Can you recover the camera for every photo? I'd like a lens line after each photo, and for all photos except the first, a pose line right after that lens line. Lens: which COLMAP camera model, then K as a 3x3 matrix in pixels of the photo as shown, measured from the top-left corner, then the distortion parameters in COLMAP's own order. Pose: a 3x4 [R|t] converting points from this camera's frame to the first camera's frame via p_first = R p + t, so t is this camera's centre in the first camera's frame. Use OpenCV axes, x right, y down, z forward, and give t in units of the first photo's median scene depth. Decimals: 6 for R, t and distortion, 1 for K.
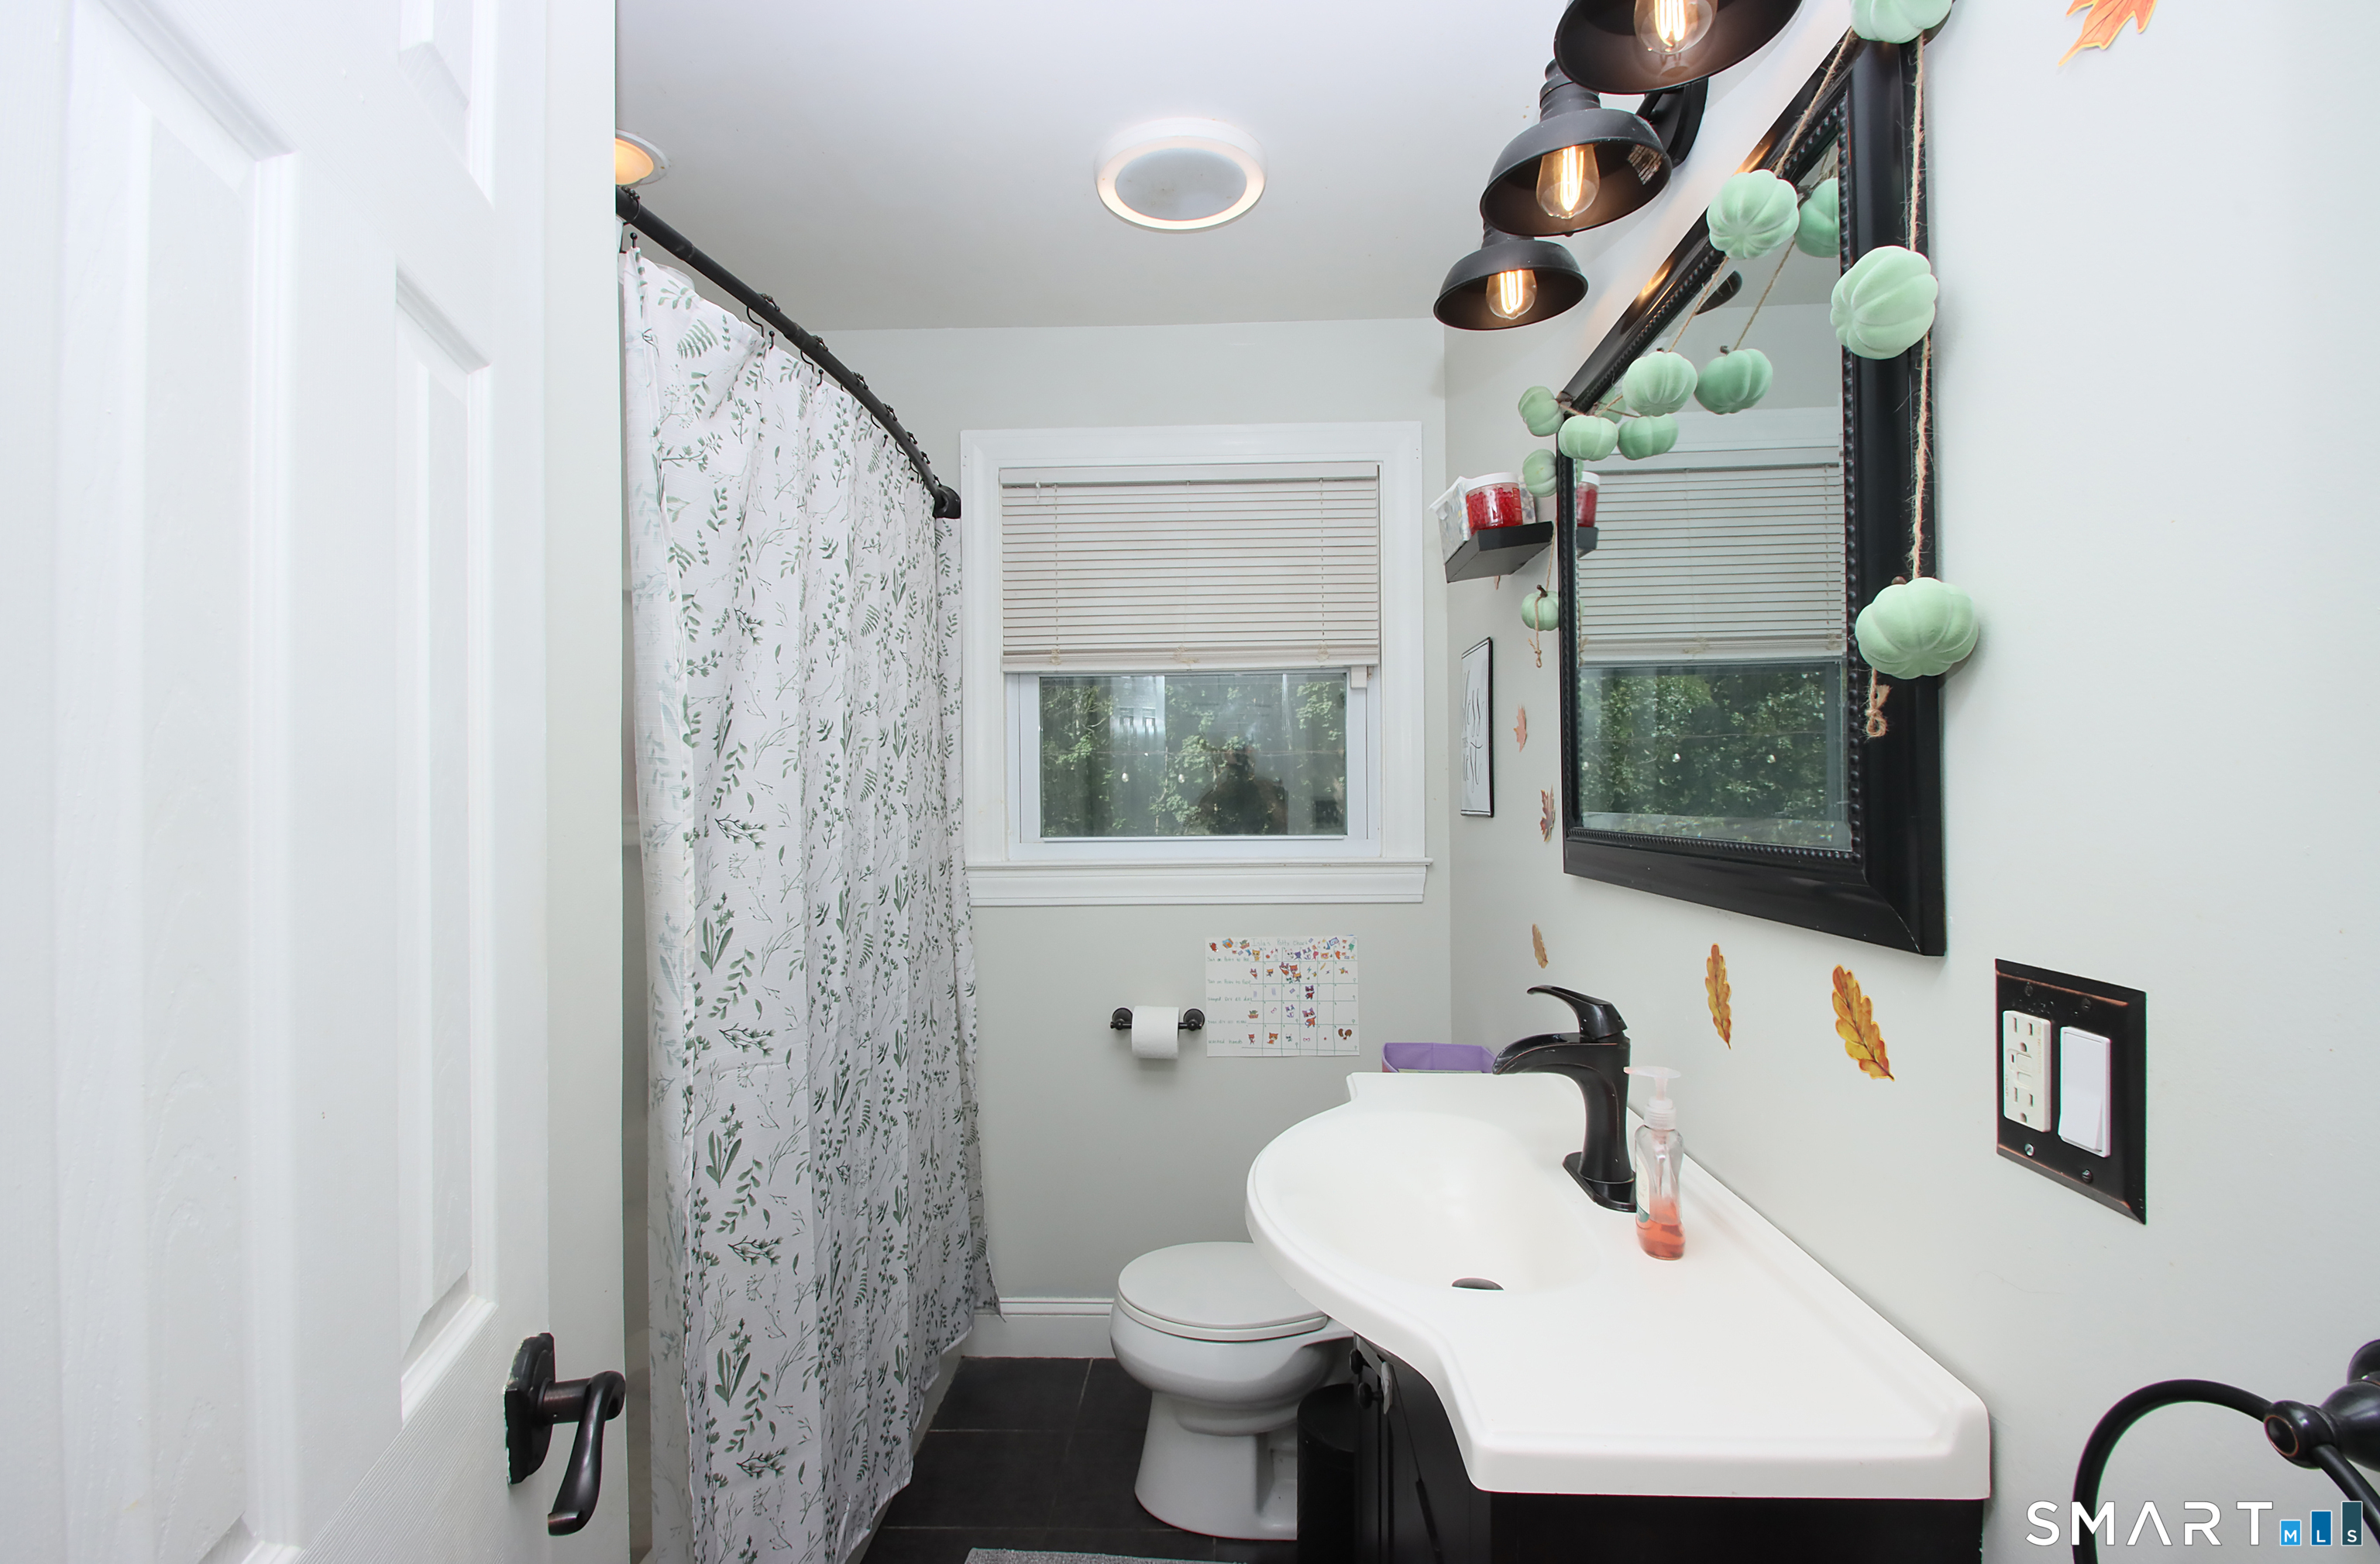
lens RADIAL K [[1103.3, 0, 1178.0], [0, 1103.3, 815.6], [0, 0, 1]] dist [0.017166, -0.014475]
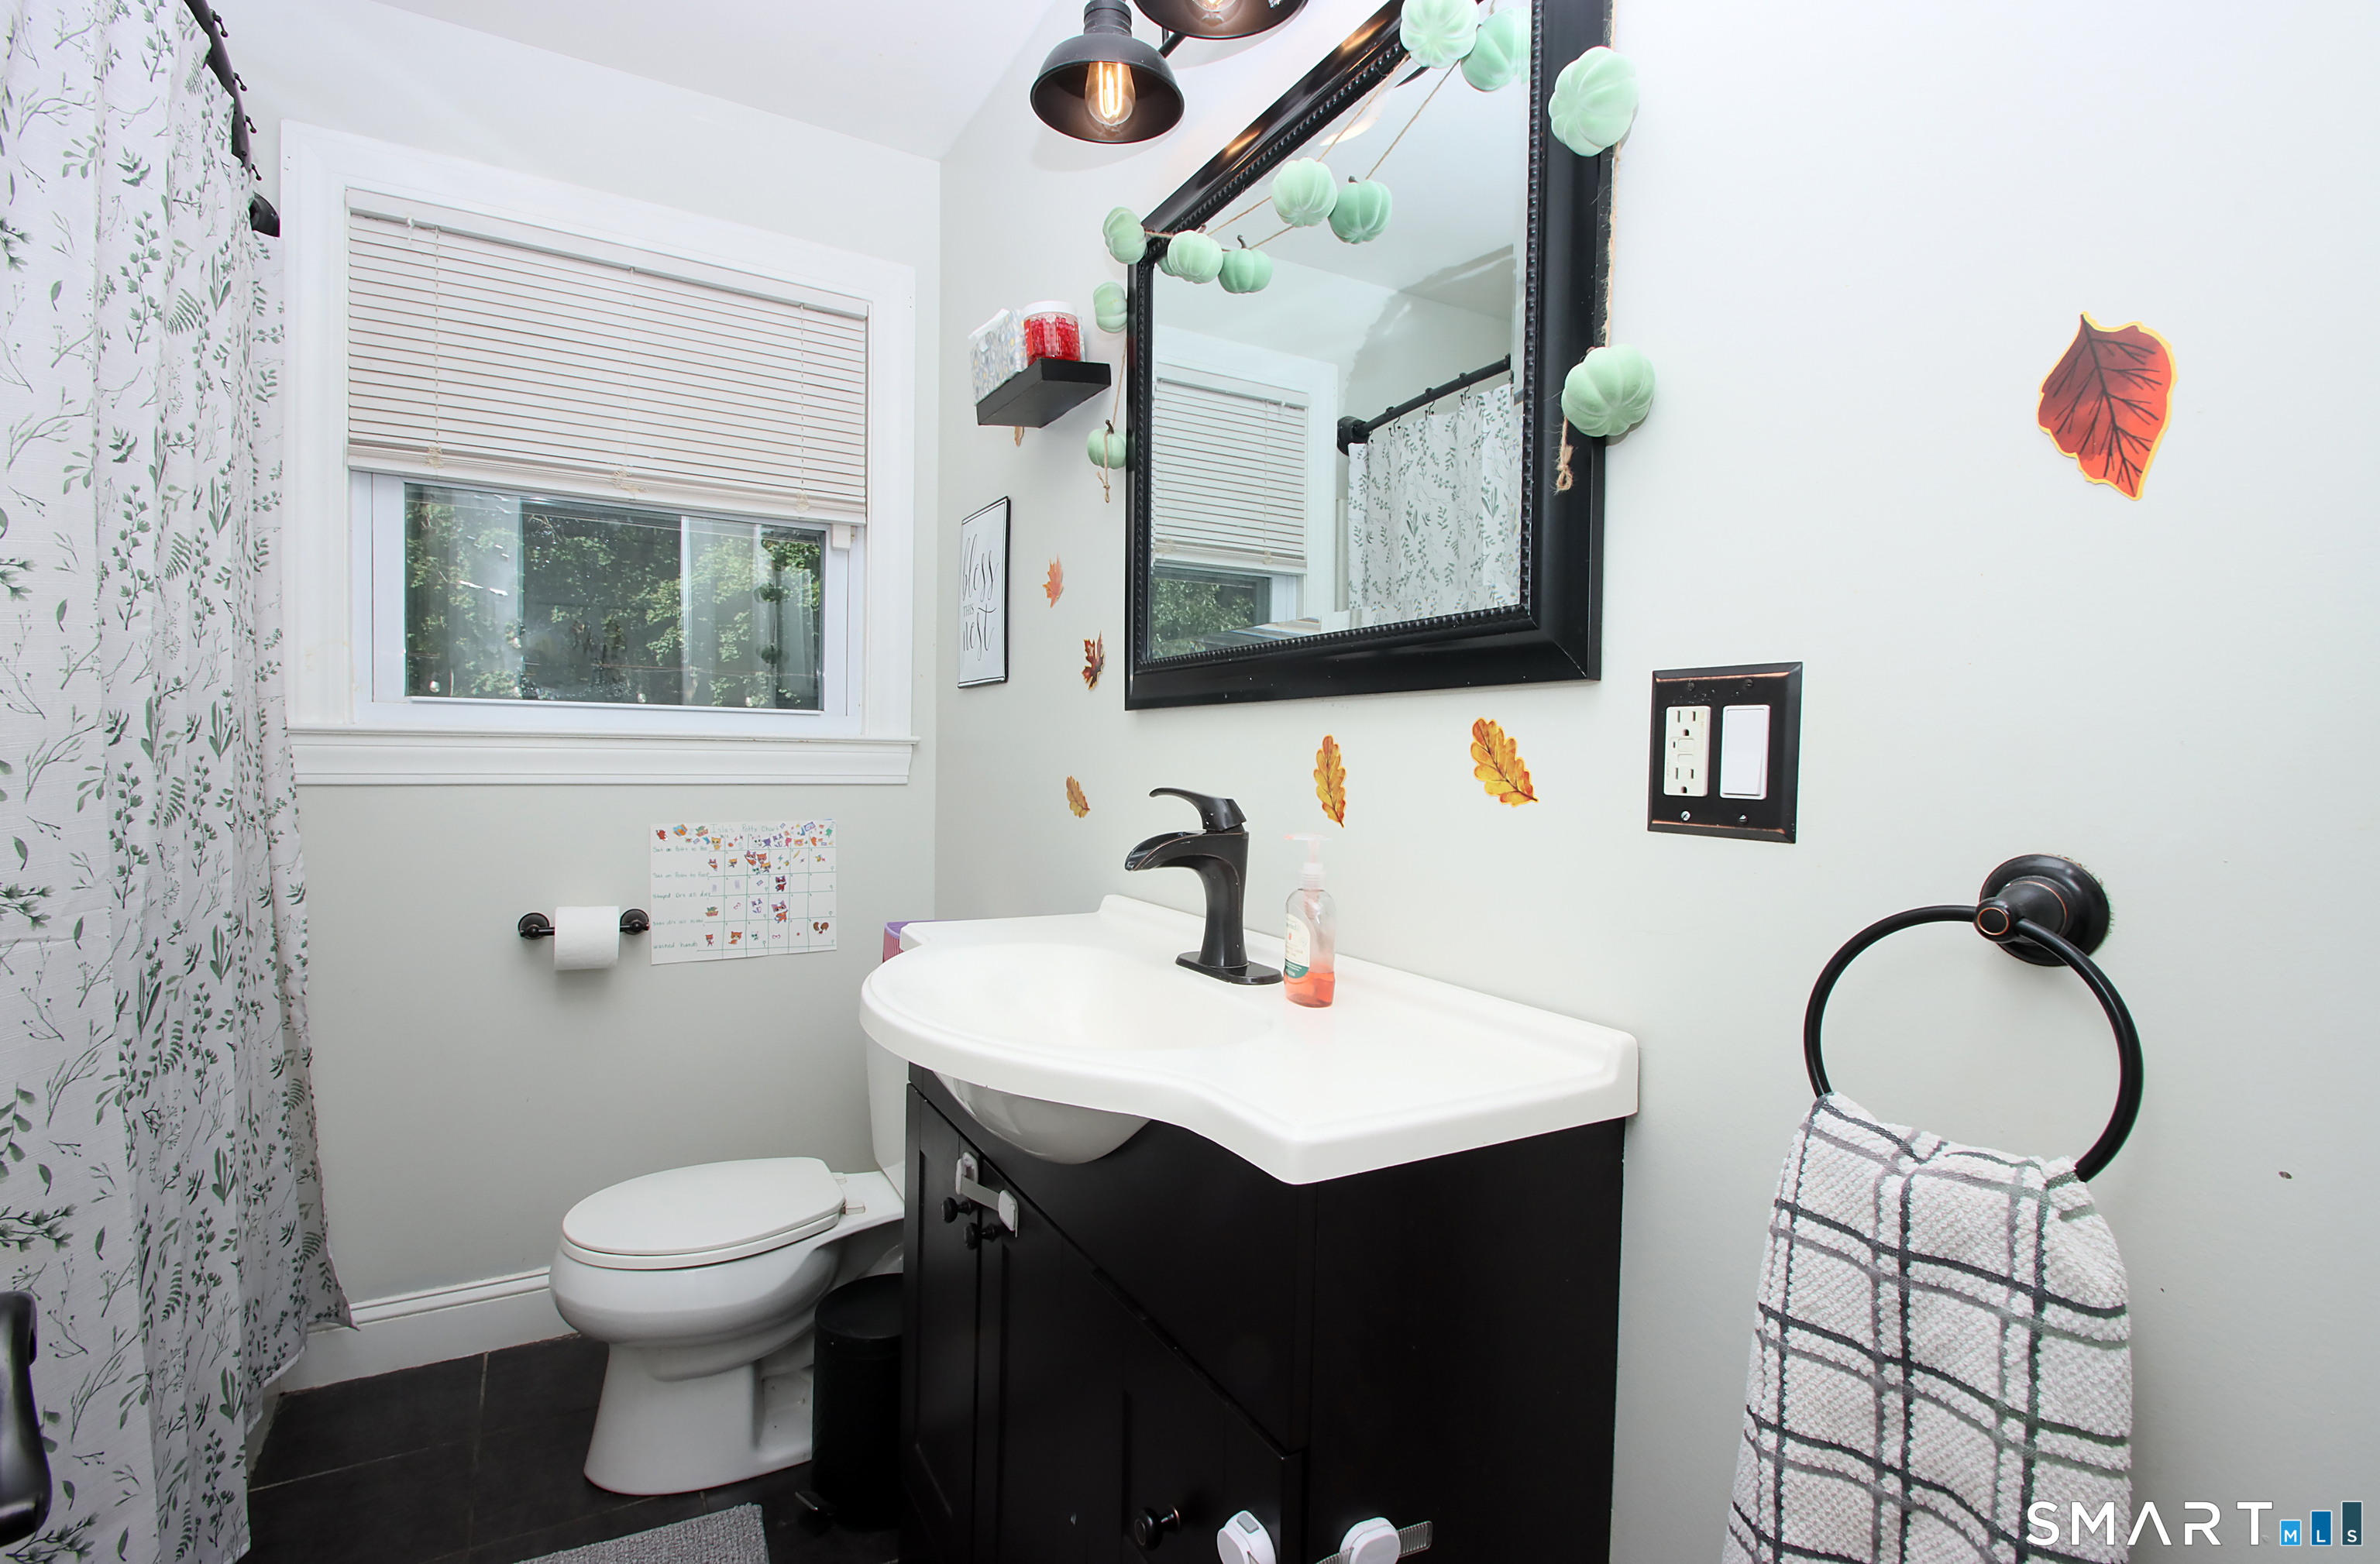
lens RADIAL K [[1113.2, 0, 1198.9], [0, 1113.2, 805.2], [0, 0, 1]] dist [0.017863, -0.019742]
pose [[0.839395, 0.002664, 0.543515, -0.123041], [-0.021609, 0.999361, 0.028474, 0.088974], [-0.543092, -0.035646, 0.838916, 0.083551]]
